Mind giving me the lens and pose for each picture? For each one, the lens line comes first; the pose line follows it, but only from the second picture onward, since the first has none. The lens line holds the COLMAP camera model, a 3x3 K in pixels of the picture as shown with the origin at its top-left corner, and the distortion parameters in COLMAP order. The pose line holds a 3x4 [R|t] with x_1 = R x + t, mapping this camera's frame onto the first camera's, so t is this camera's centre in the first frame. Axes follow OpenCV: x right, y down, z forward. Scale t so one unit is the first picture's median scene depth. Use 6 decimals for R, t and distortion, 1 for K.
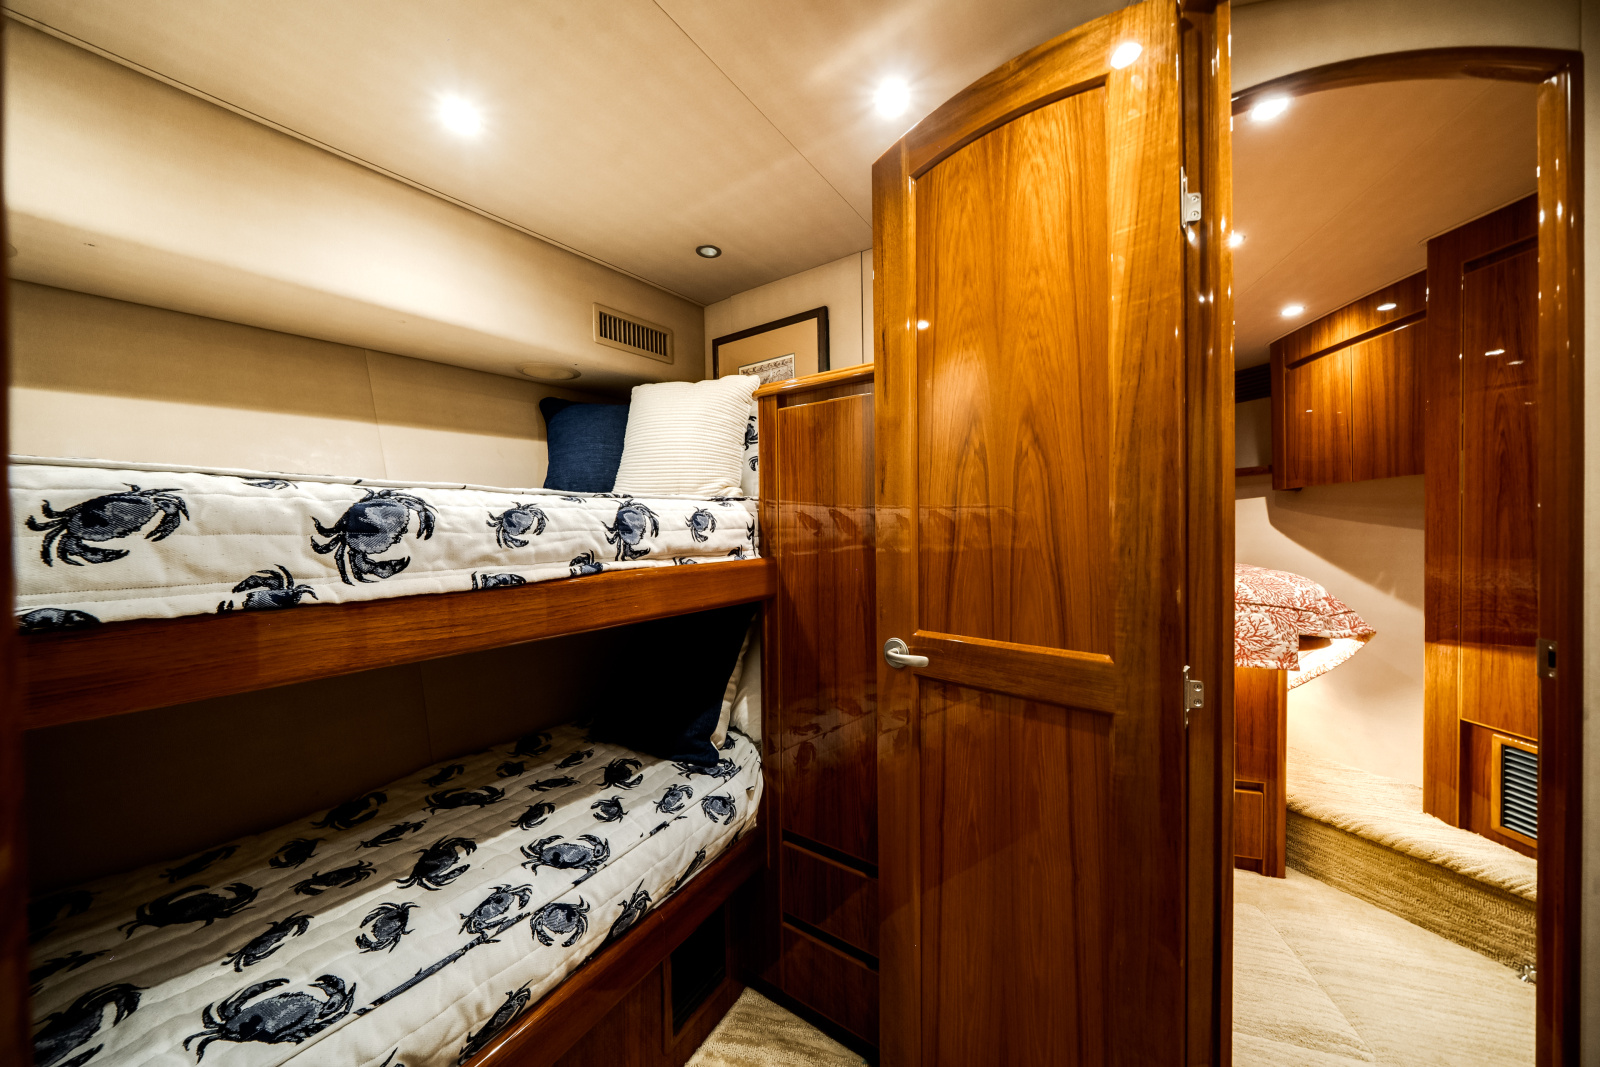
lens RADIAL K [[539.4, 0, 810.5], [0, 539.4, 528.8], [0, 0, 1]] dist [-0.007561, 0.000175]
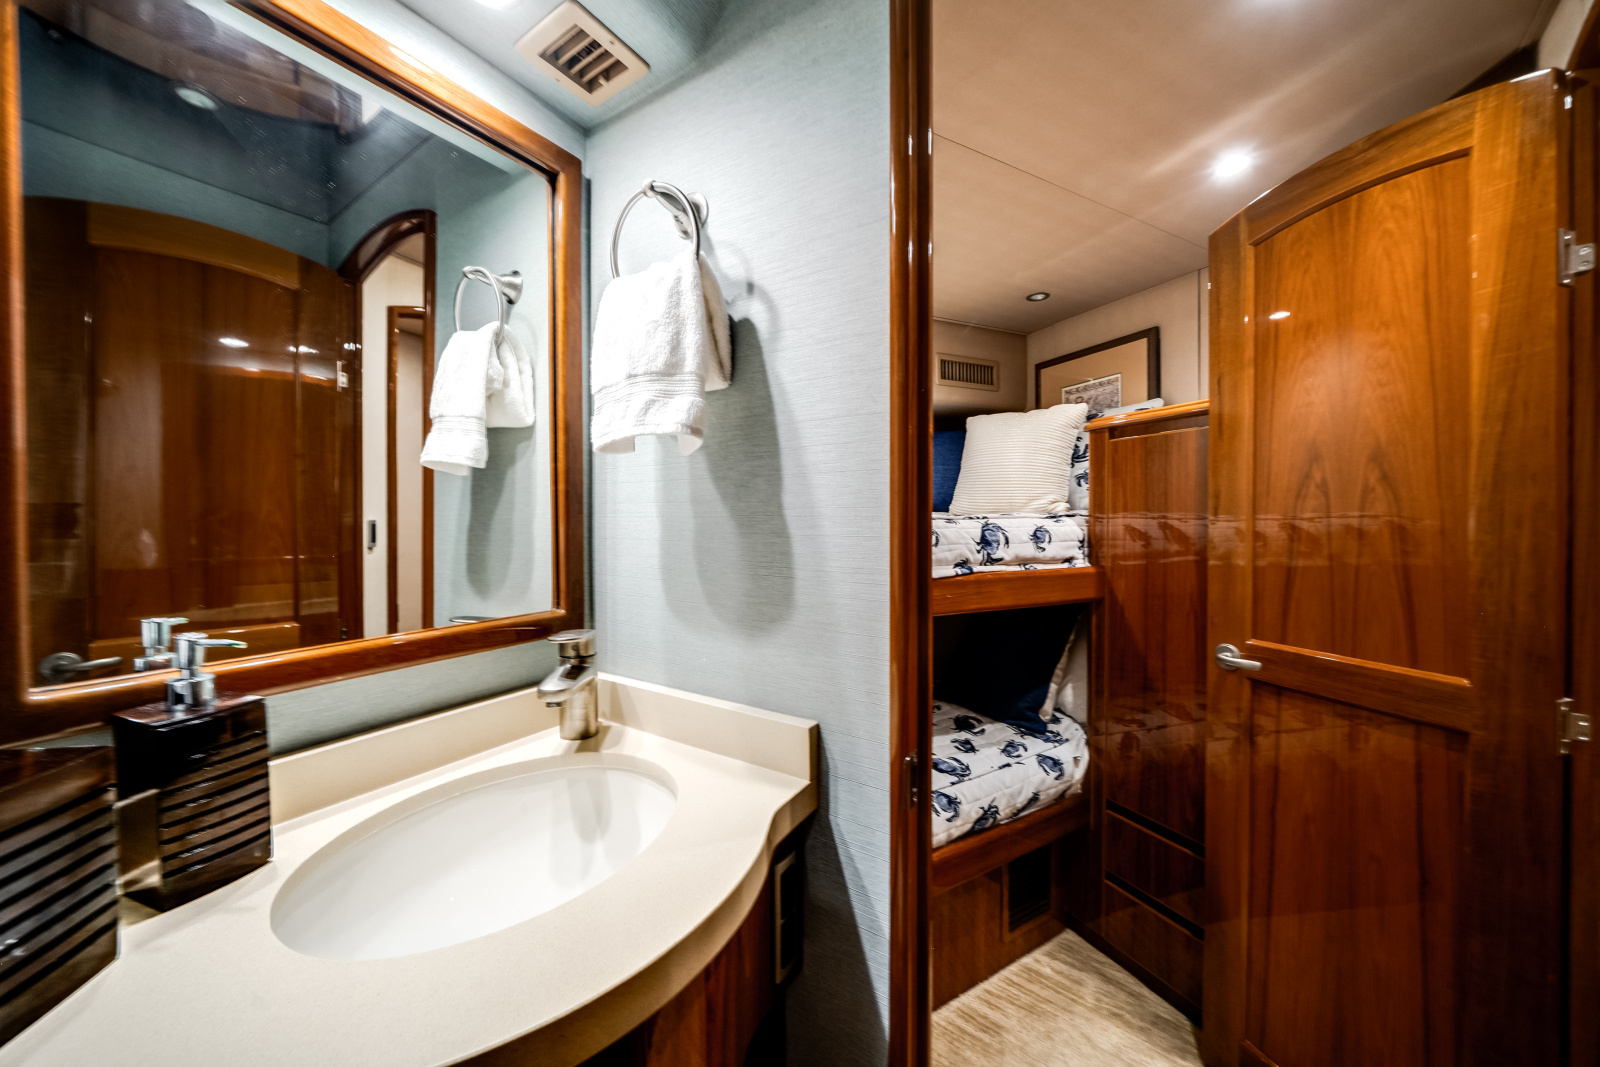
lens RADIAL K [[539.4, 0, 810.5], [0, 539.4, 528.8], [0, 0, 1]] dist [-0.007561, 0.000175]
pose [[0.862329, 0.013720, -0.506163, -0.032440], [-0.007169, 0.999863, 0.014889, -0.053487], [0.506298, -0.009211, 0.862309, -0.432662]]
